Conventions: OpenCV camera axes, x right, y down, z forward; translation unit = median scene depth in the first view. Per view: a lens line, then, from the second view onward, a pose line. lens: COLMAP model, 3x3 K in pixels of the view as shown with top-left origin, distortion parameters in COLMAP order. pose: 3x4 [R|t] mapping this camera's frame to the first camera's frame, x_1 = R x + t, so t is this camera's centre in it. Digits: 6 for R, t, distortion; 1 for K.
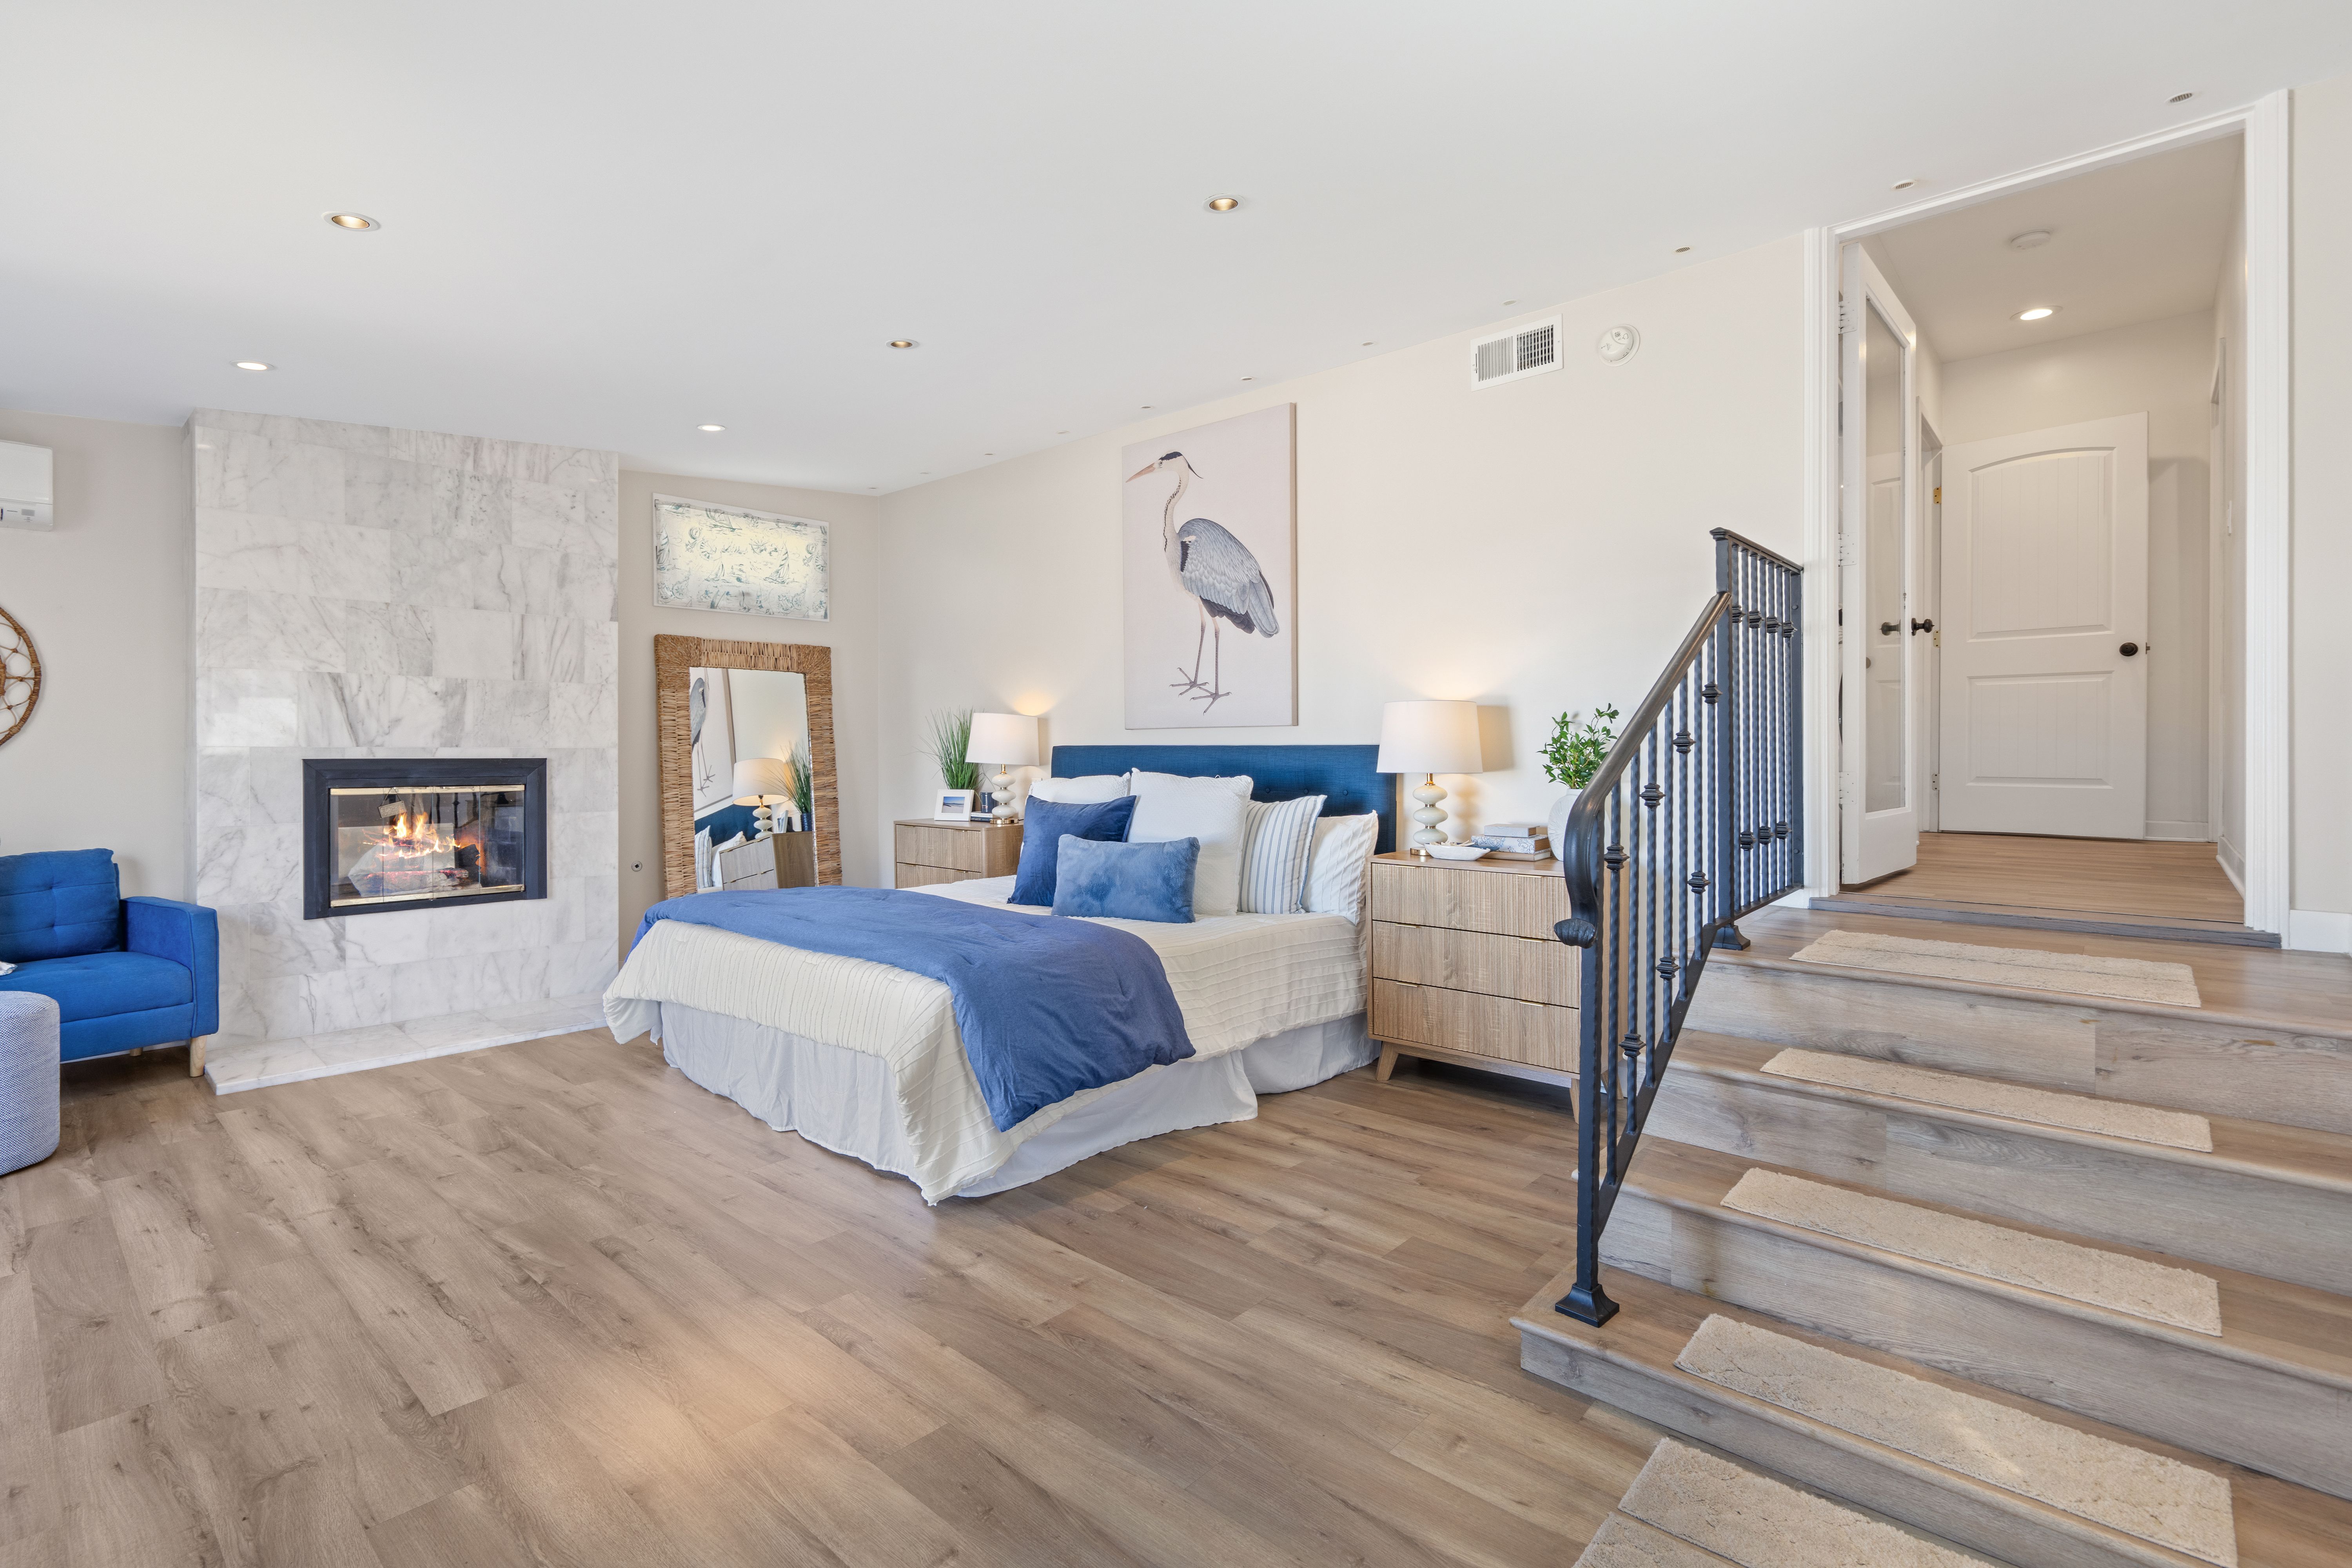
lens RADIAL K [[1095.9, 0, 1177.0], [0, 1095.9, 765.9], [0, 0, 1]] dist [-0.001372, 0.000464]
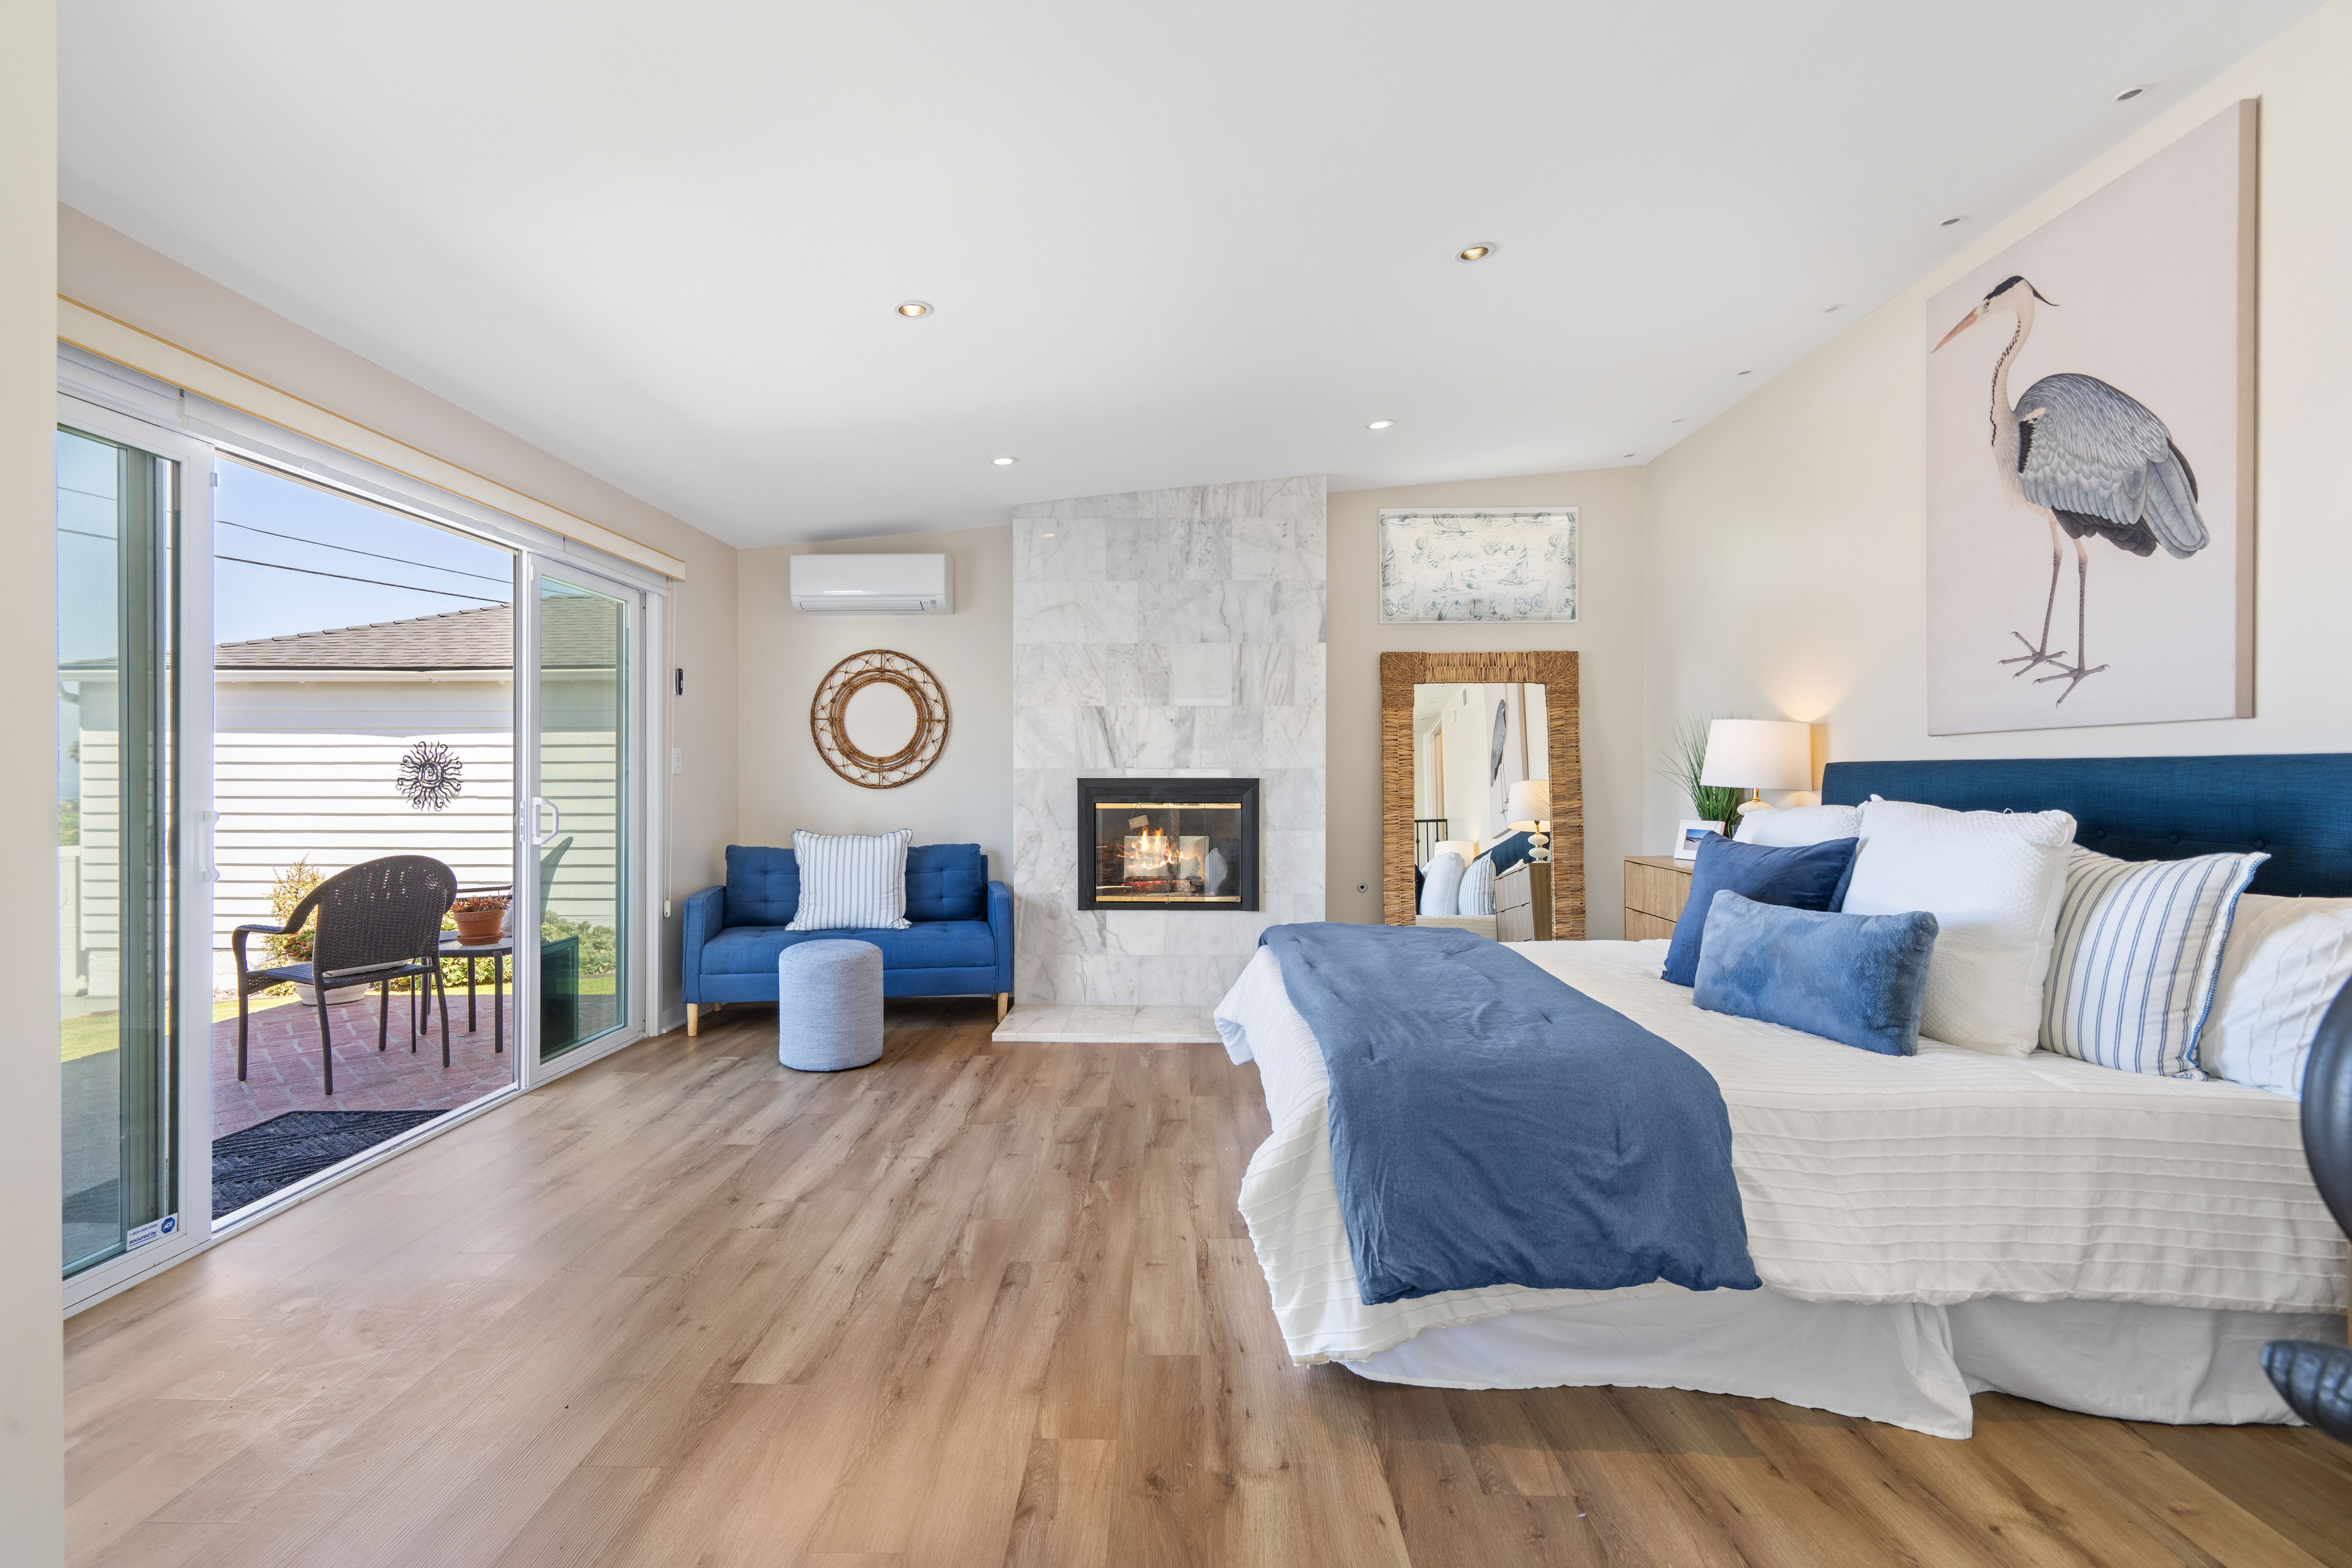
lens RADIAL K [[1083.1, 0, 1171.8], [0, 1083.1, 796.2], [0, 0, 1]] dist [-0.002105, 0.001151]
pose [[0.645137, 0.014060, -0.763937, 0.185693], [-0.010282, 0.999900, 0.009719, 0.001033], [0.763997, 0.001585, 0.645217, 0.294102]]
